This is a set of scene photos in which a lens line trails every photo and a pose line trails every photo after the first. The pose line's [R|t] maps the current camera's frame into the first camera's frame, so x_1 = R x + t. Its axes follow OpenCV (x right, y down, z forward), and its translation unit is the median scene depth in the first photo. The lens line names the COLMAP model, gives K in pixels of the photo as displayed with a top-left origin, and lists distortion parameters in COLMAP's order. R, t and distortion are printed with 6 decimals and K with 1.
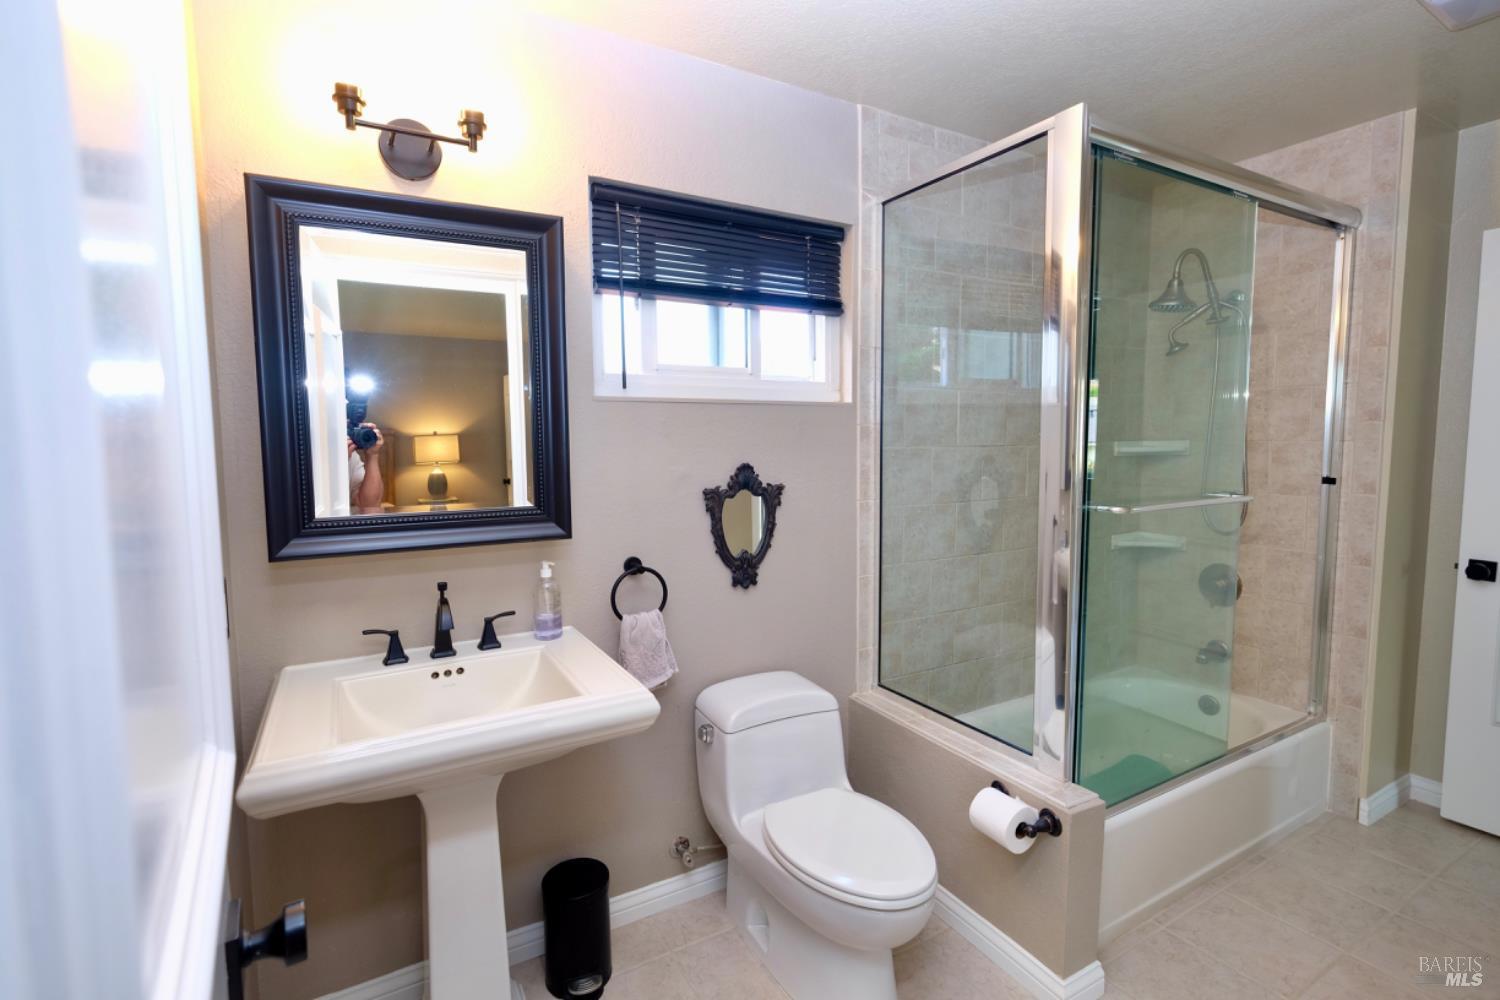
lens RADIAL K [[699.3, 0, 748.7], [0, 699.3, 486.4], [0, 0, 1]] dist [-0.000049, -0.000567]
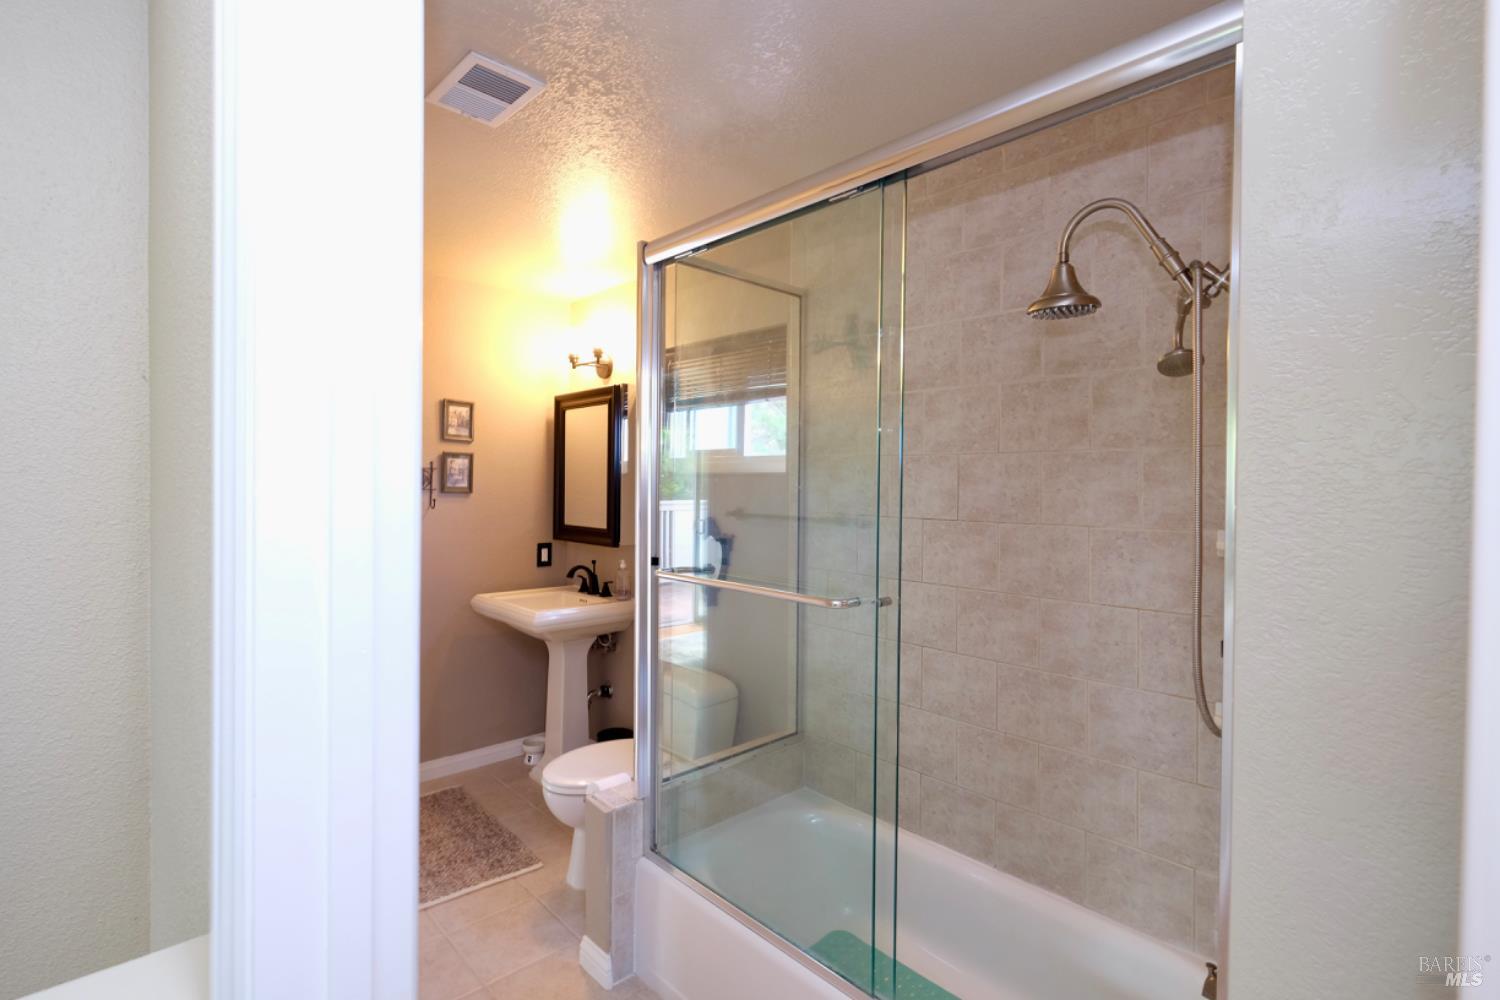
lens RADIAL K [[699.3, 0, 748.7], [0, 699.3, 486.4], [0, 0, 1]] dist [-0.000049, -0.000567]
pose [[0.233844, 0.009183, -0.972231, 1.640312], [-0.090838, 0.995788, -0.012444, -0.098364], [0.968021, 0.091226, 0.233693, 0.867748]]
